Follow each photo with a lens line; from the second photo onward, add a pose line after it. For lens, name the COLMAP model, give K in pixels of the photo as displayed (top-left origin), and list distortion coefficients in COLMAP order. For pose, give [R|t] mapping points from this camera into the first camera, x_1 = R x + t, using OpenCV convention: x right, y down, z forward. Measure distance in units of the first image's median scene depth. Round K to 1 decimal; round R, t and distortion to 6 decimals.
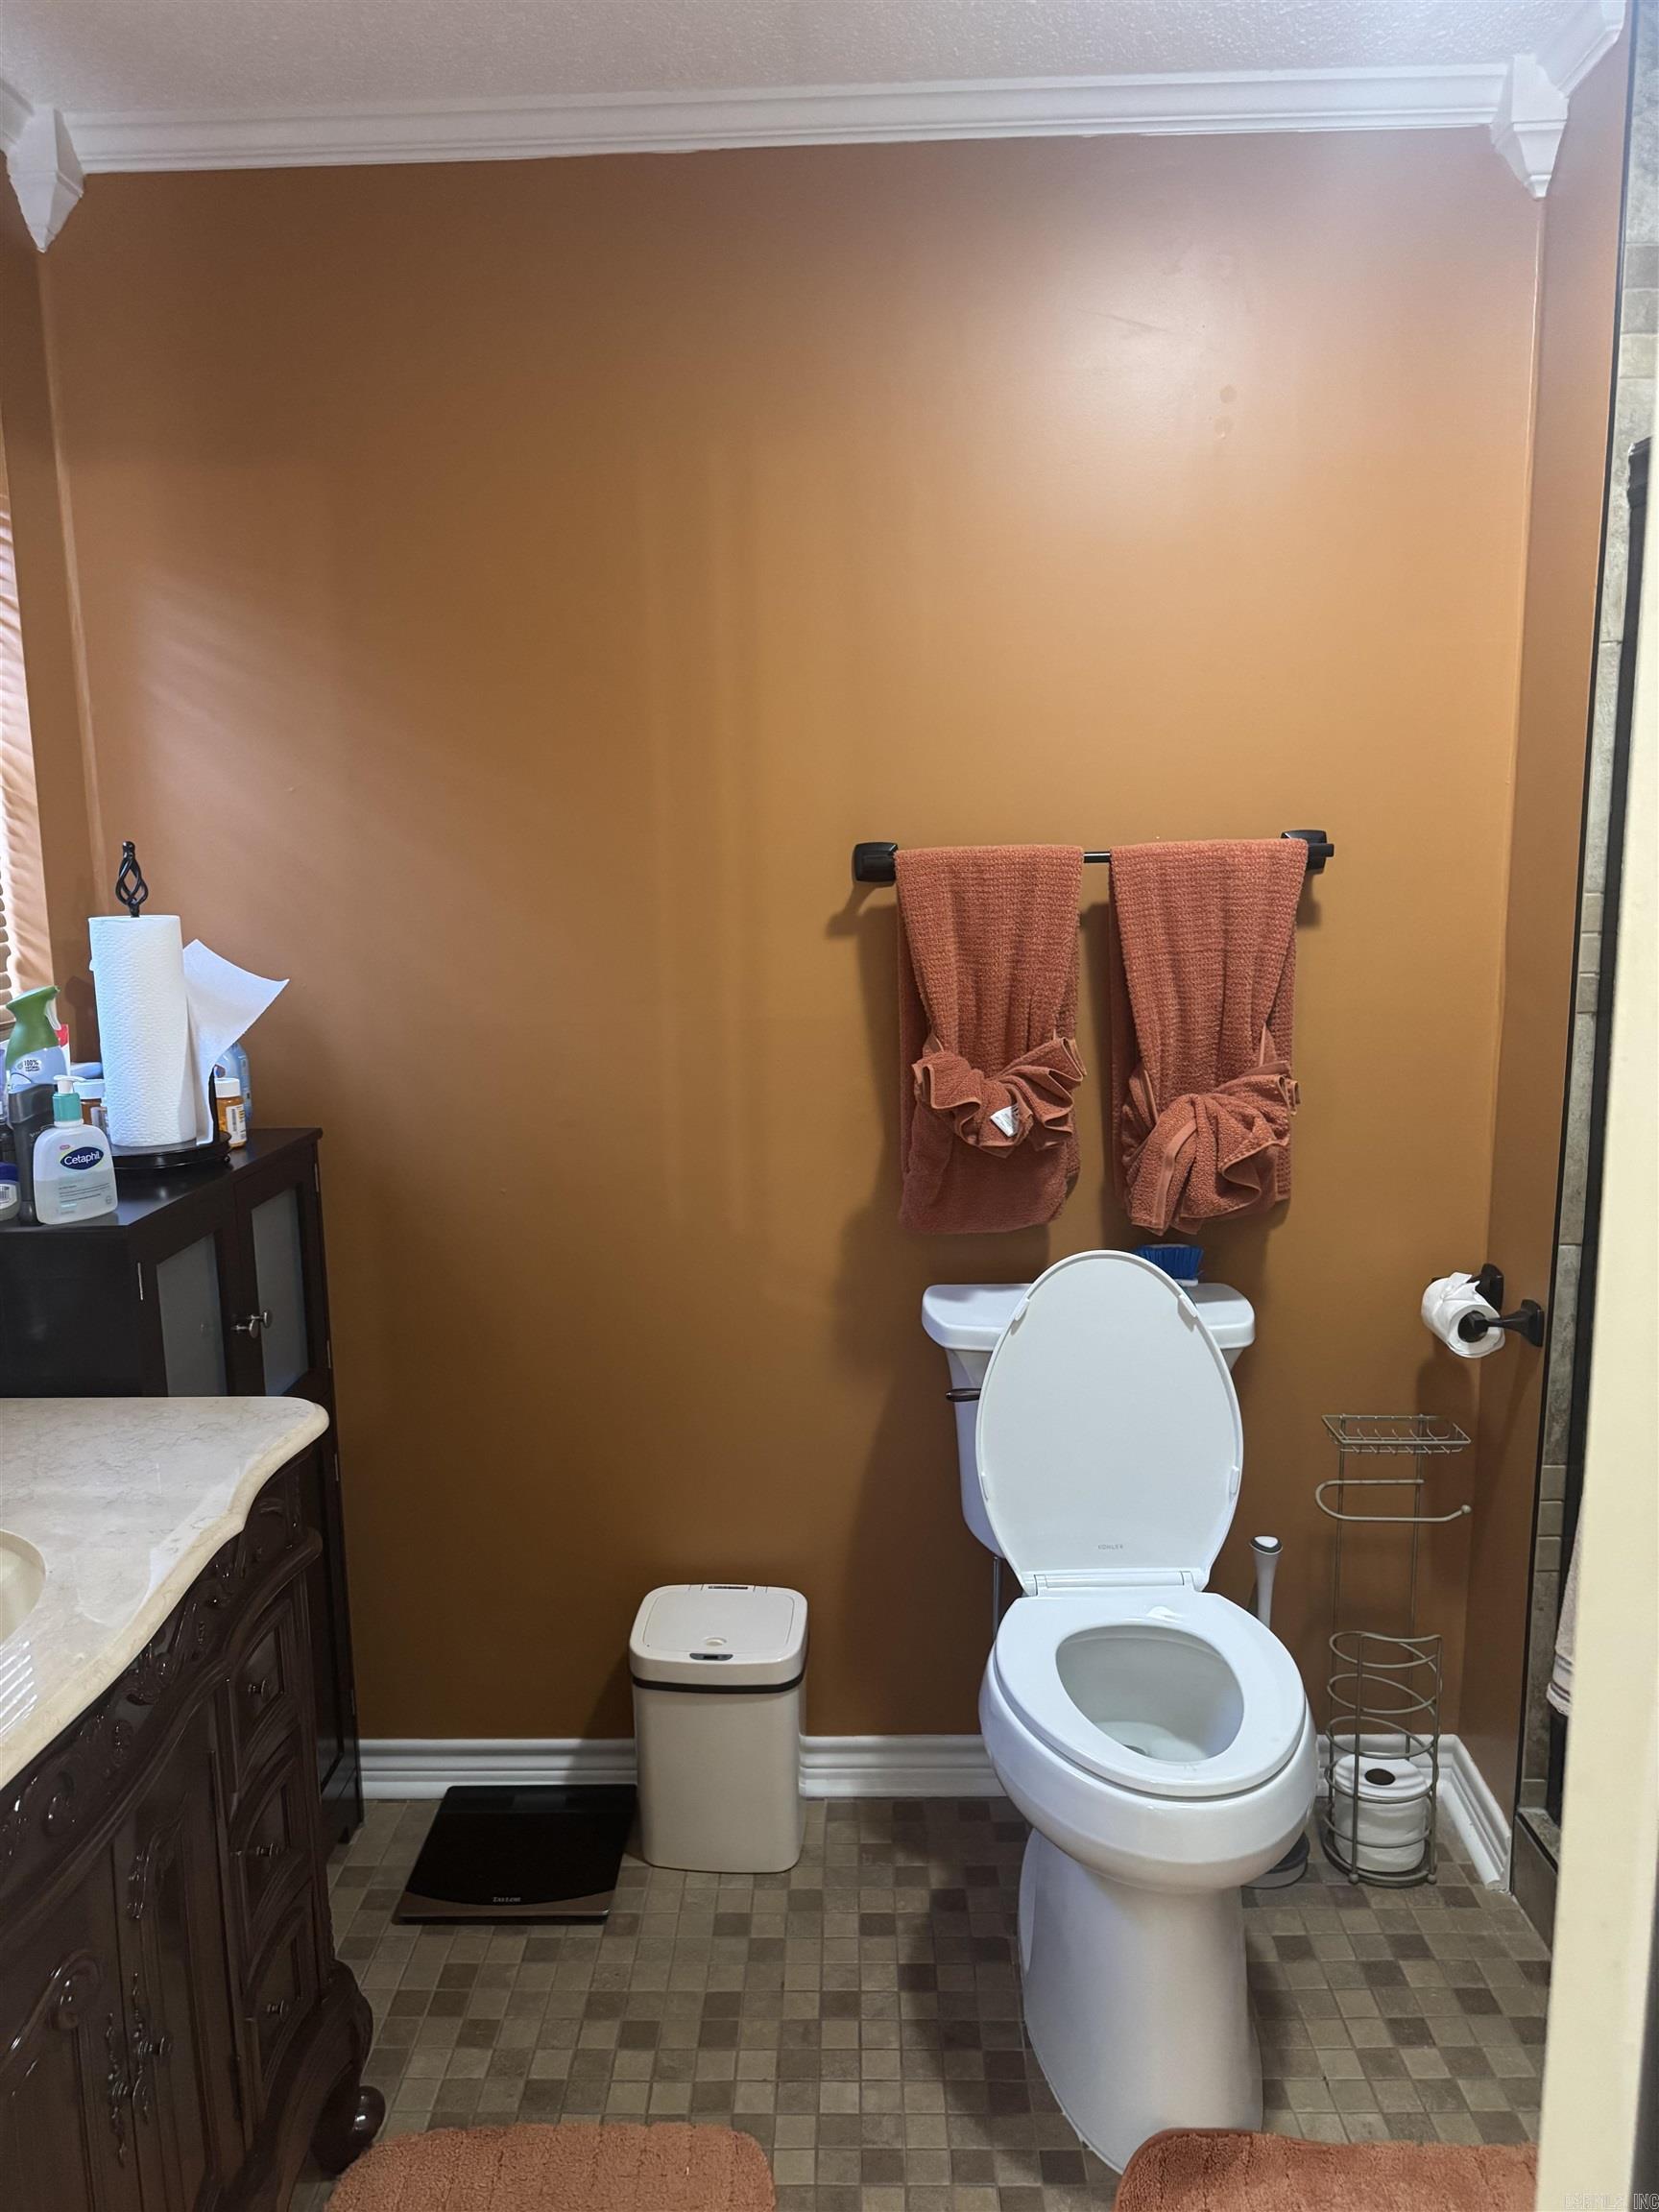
lens RADIAL K [[1593.6, 0, 824.5], [0, 1593.6, 1103.3], [0, 0, 1]] dist [0.065796, -0.069787]
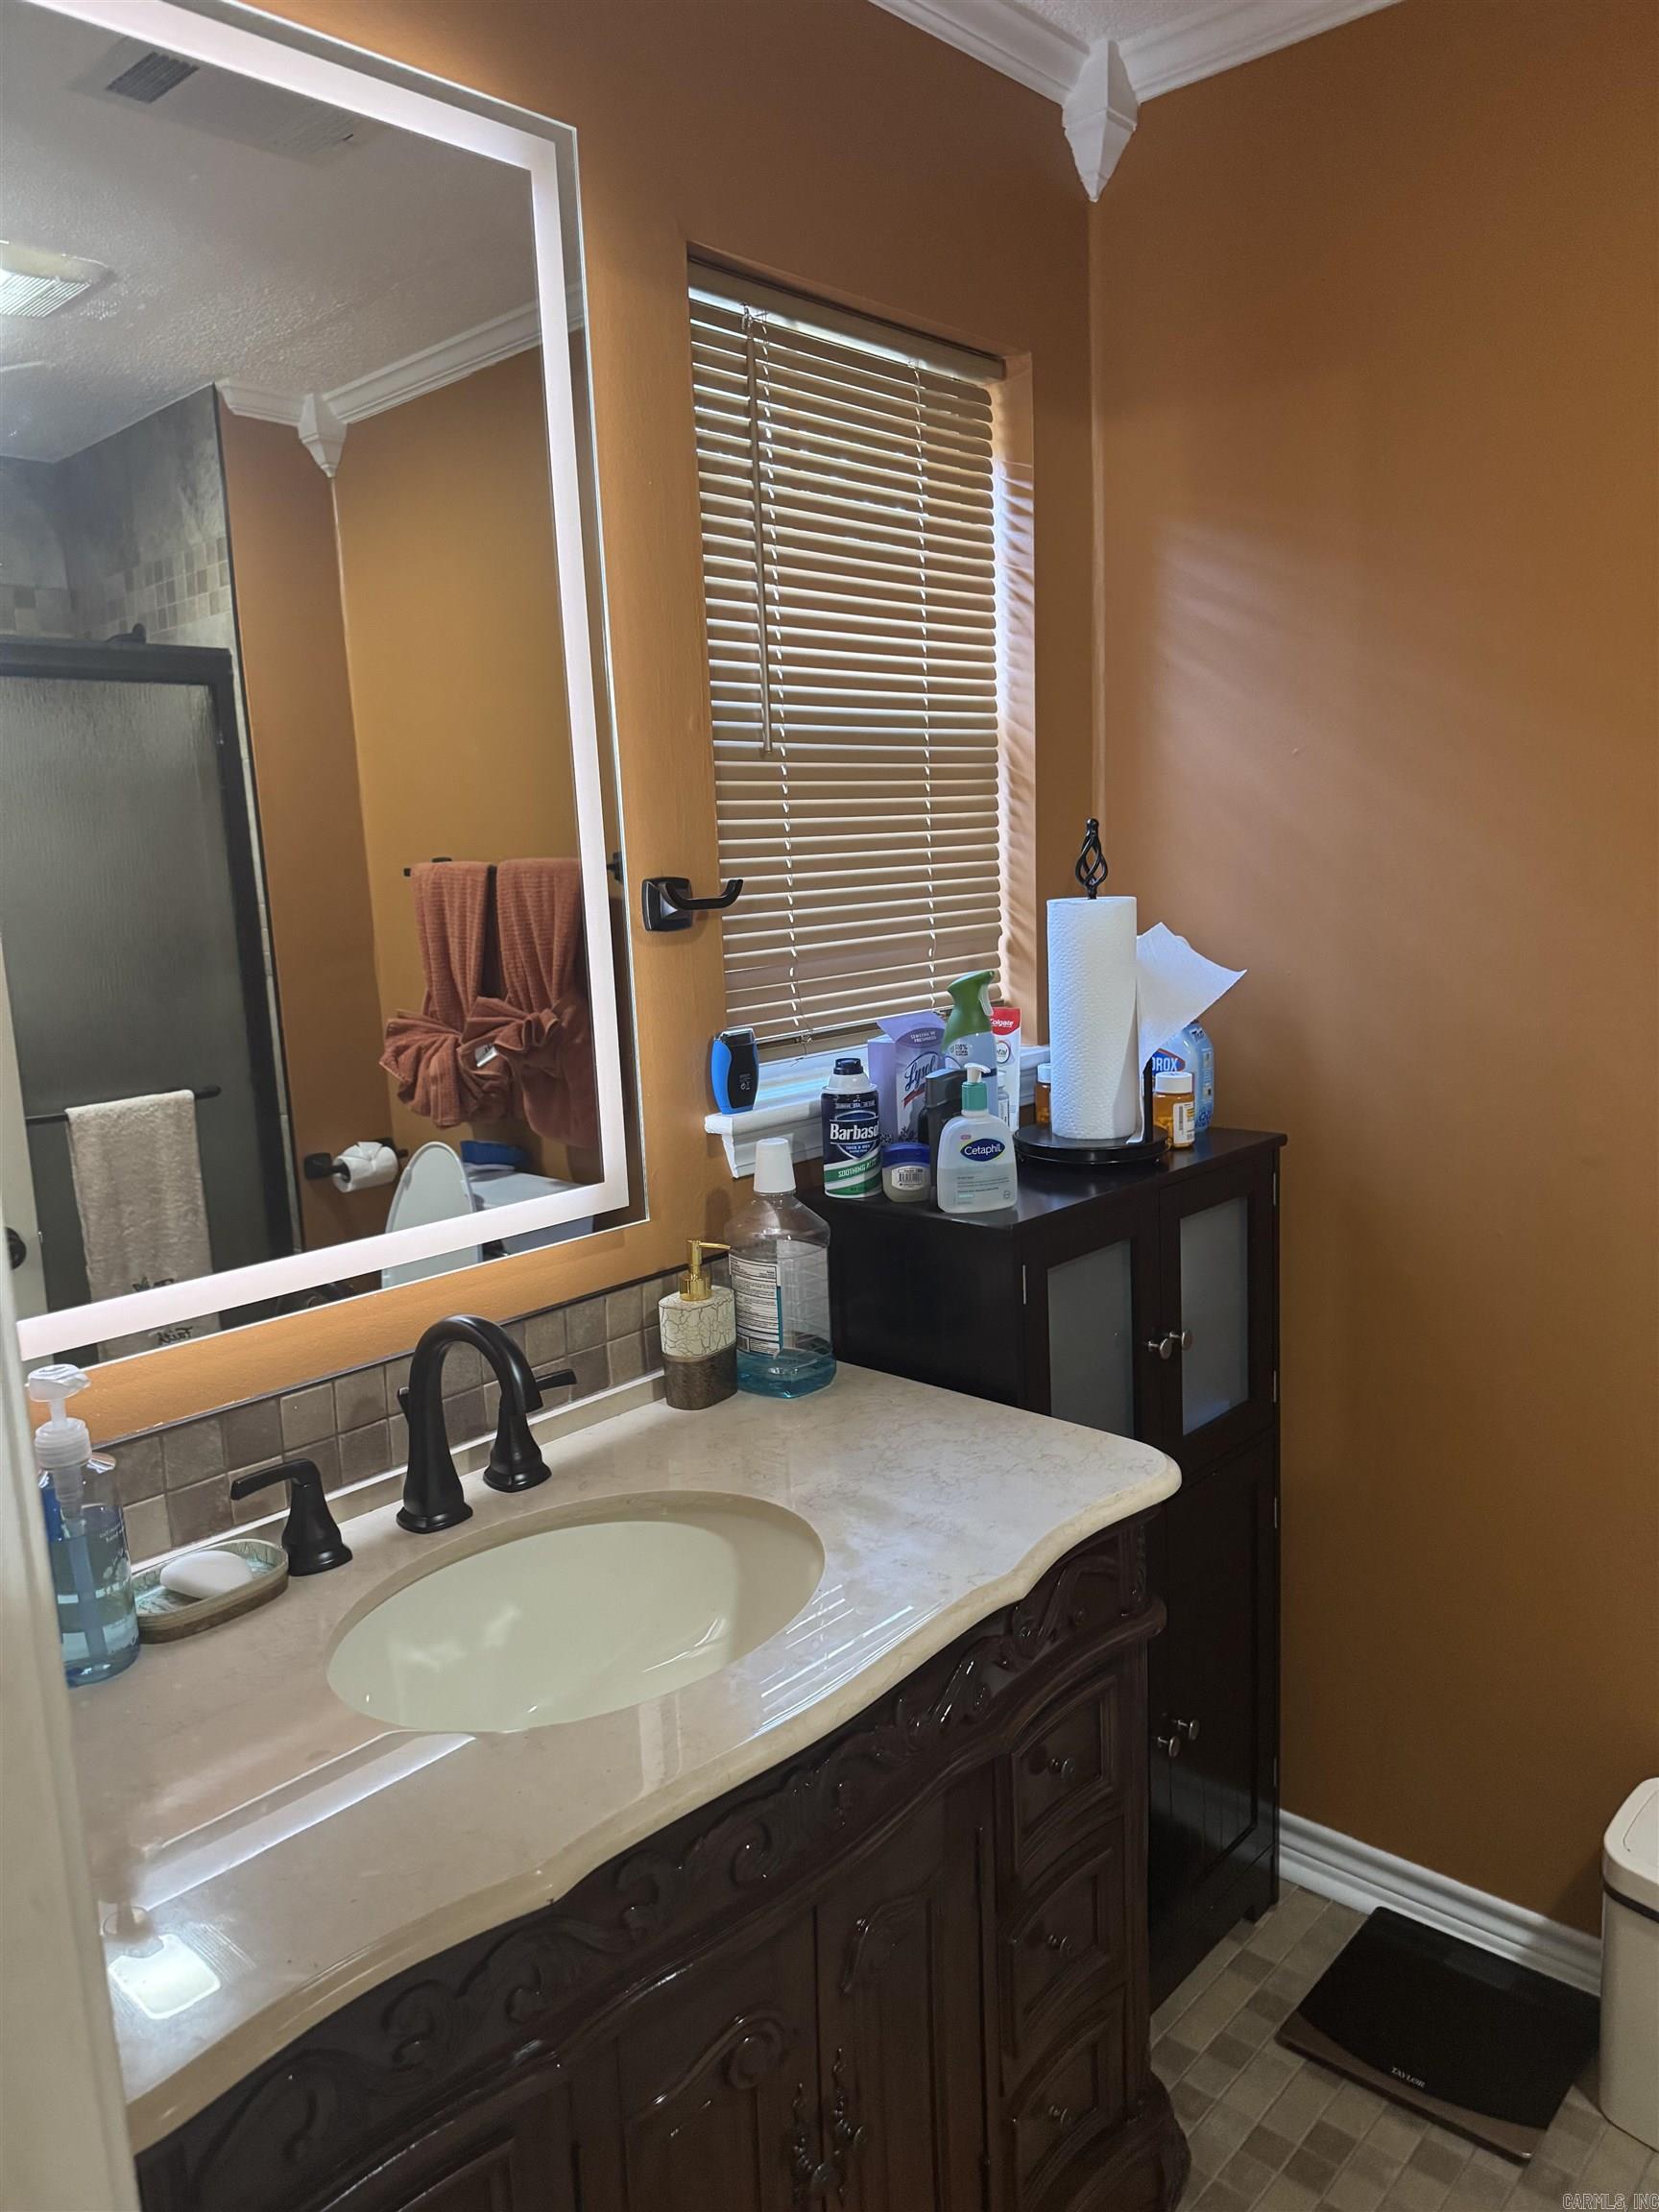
lens RADIAL K [[1593.6, 0, 736.1], [0, 1593.6, 1128.5], [0, 0, 1]] dist [0.065796, -0.069787]
pose [[0.748234, 0.098439, -0.656092, 0.045454], [-0.077484, 0.995129, 0.060942, -0.020274], [0.658895, 0.005238, 0.752217, 0.143150]]
